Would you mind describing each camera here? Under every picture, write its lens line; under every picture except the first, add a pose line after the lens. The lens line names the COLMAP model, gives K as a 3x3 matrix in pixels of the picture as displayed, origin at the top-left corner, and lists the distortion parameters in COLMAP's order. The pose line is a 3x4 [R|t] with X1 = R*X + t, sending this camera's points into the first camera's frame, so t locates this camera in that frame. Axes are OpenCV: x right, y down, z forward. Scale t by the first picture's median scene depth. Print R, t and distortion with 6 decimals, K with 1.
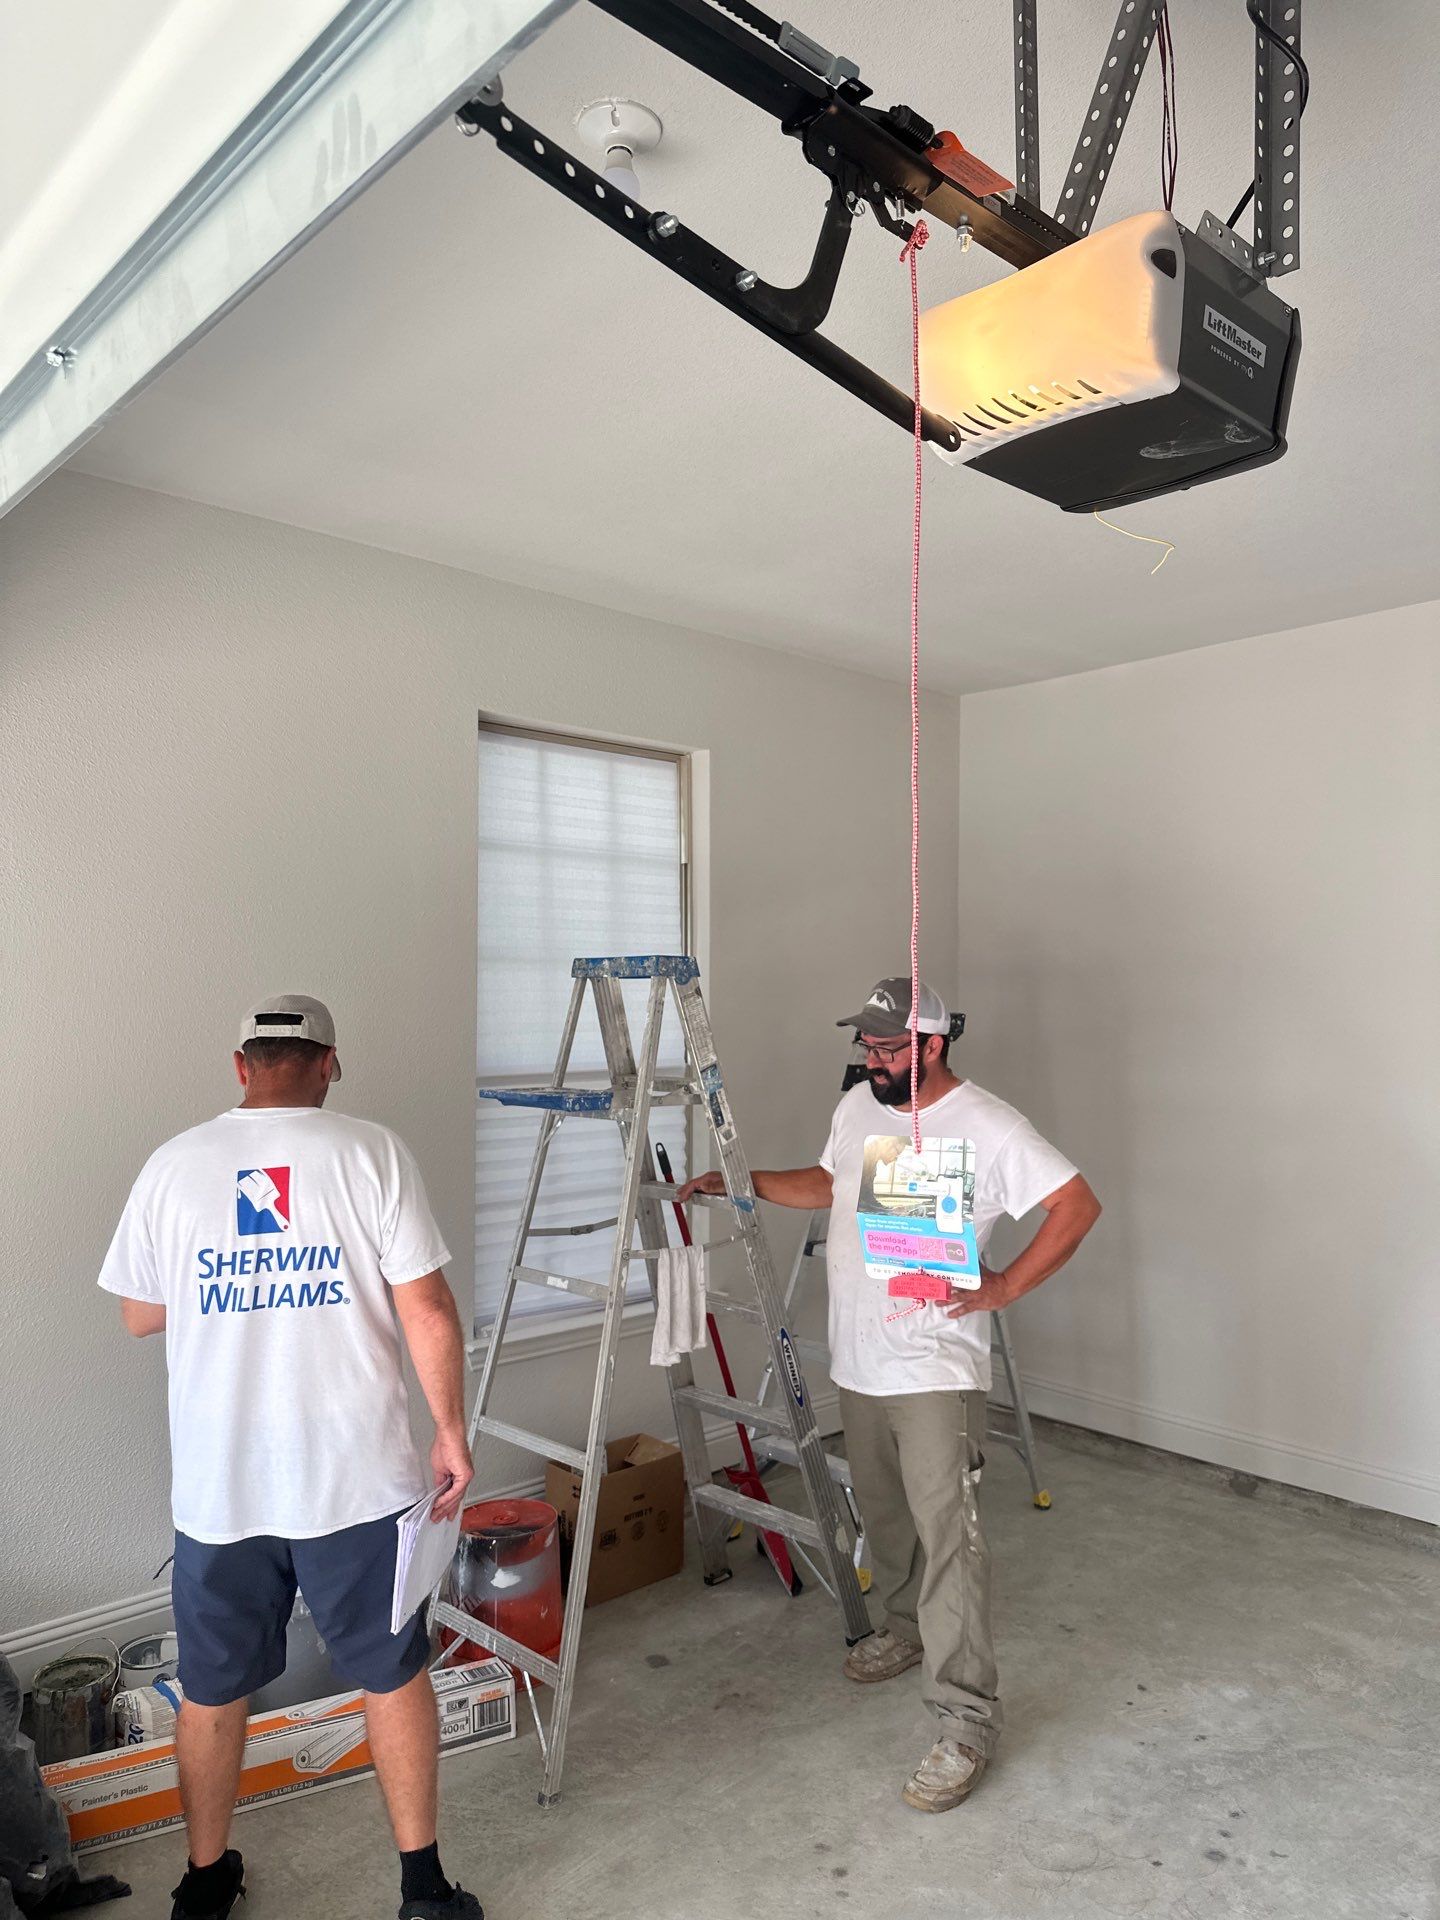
lens RADIAL K [[1362.7, 0, 729.7], [0, 1362.7, 966.8], [0, 0, 1]] dist [0.010930, -0.014088]
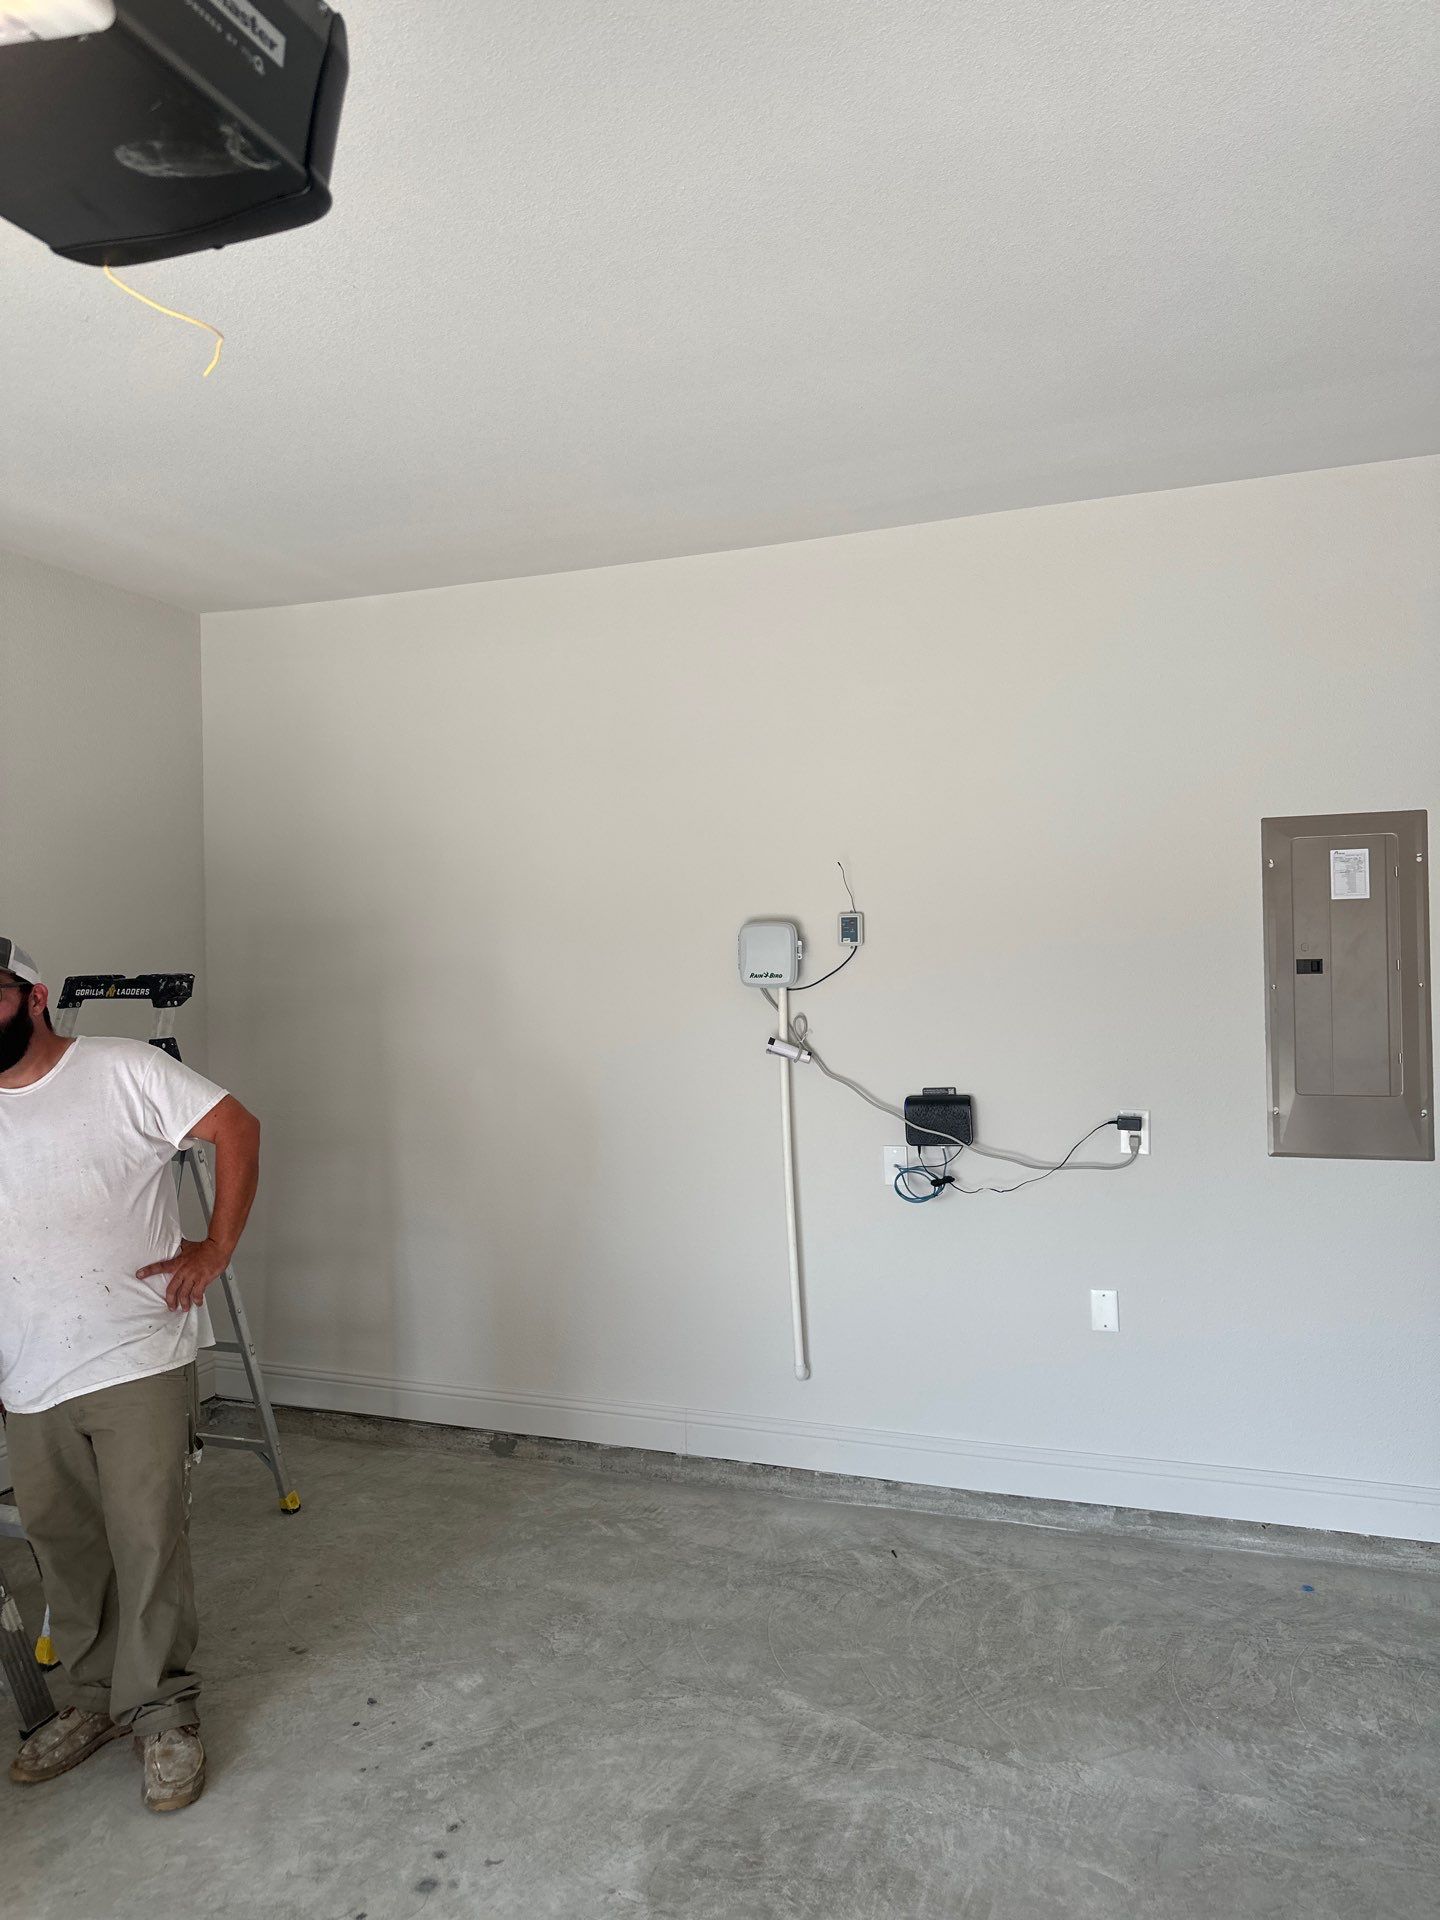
lens RADIAL K [[1362.7, 0, 714.4], [0, 1362.7, 958.8], [0, 0, 1]] dist [0.010930, -0.014088]
pose [[0.888983, -0.015926, 0.457664, 0.094266], [0.005002, 0.999673, 0.025072, 0.006773], [-0.457914, -0.019999, 0.888772, 0.088362]]
